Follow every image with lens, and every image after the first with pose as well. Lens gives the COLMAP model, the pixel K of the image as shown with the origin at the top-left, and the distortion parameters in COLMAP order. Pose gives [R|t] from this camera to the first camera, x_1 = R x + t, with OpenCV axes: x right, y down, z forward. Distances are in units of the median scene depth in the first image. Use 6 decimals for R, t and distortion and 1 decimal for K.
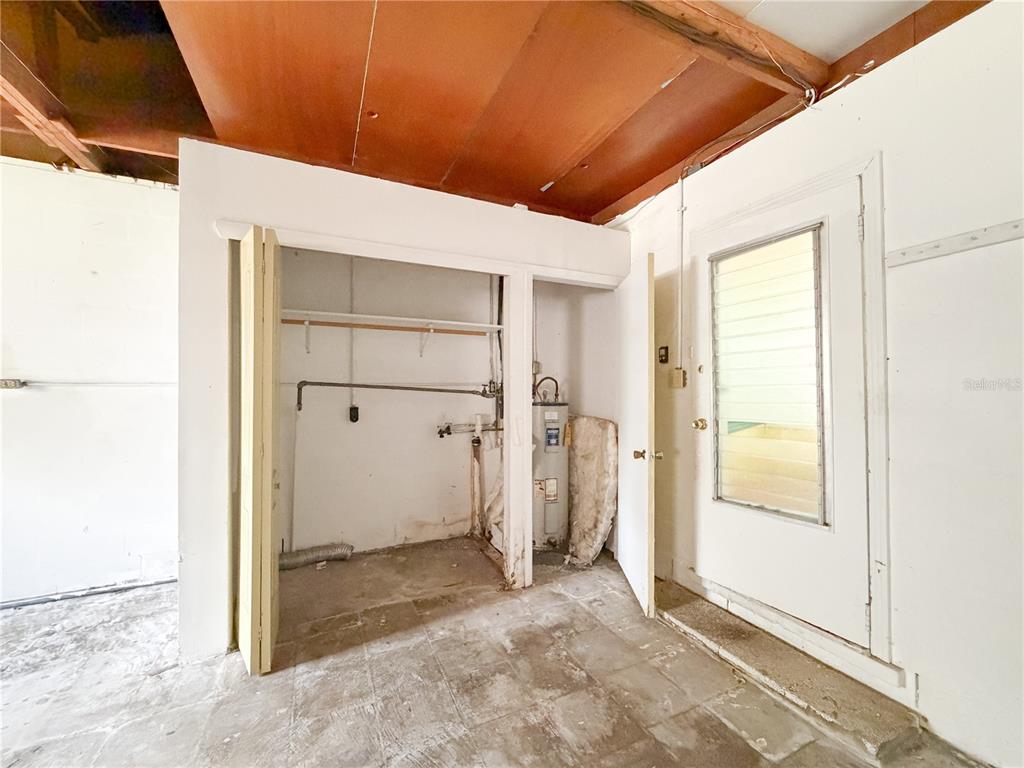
lens RADIAL K [[413.1, 0, 520.0], [0, 413.1, 380.2], [0, 0, 1]] dist [0.000392, -0.000787]
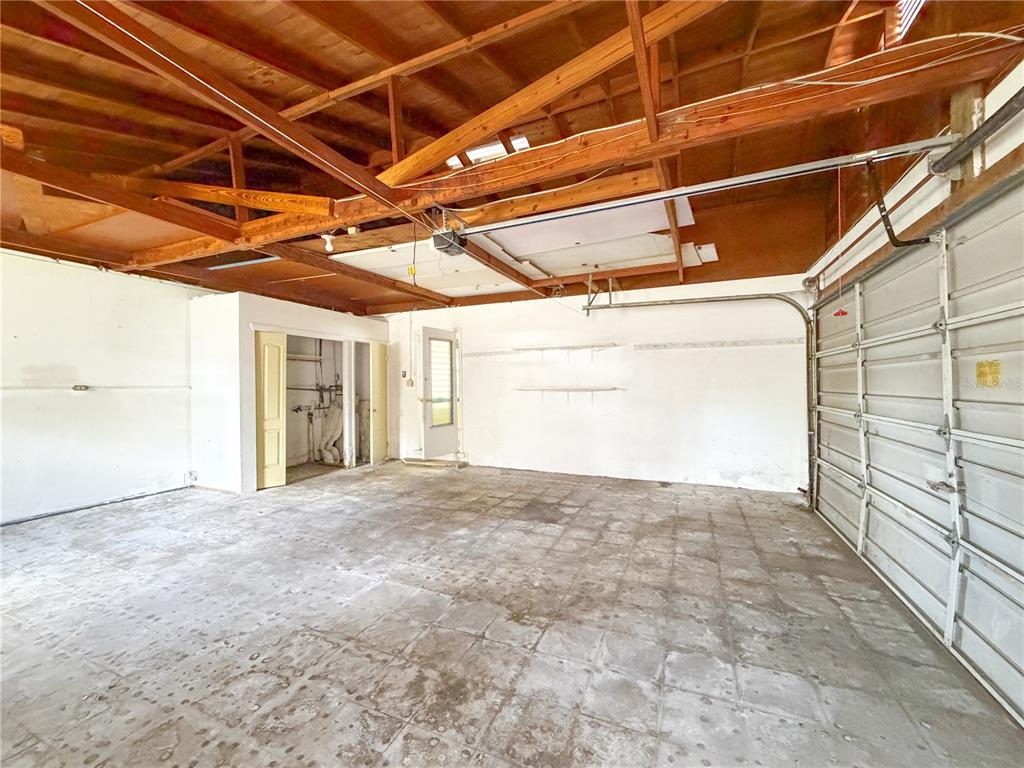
lens RADIAL K [[413.1, 0, 510.3], [0, 413.1, 383.3], [0, 0, 1]] dist [0.000392, -0.000787]
pose [[0.761056, -0.006241, 0.648656, -0.795125], [0.003918, 0.999980, 0.005024, -0.010836], [-0.648675, -0.001282, 0.761065, -1.369002]]
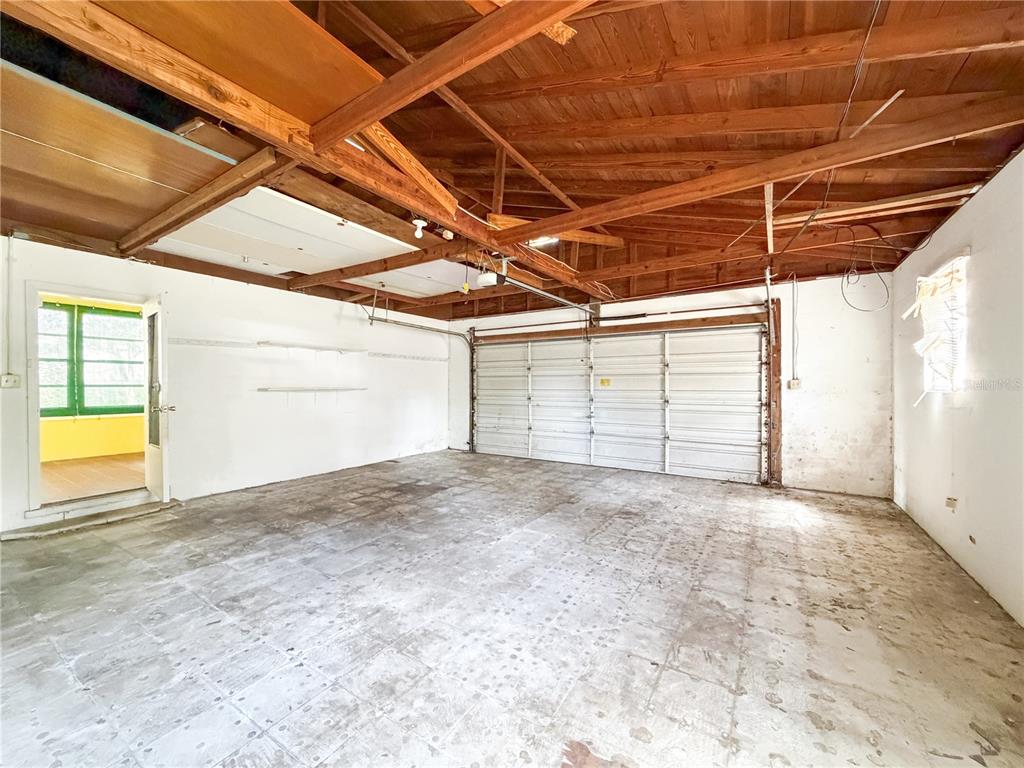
lens RADIAL K [[413.1, 0, 512.3], [0, 413.1, 383.1], [0, 0, 1]] dist [0.000392, -0.000787]
pose [[-0.534790, -0.001599, 0.844984, -1.490925], [-0.008110, 0.999962, -0.003240, -0.003588], [-0.844946, -0.008586, -0.534782, 0.293728]]
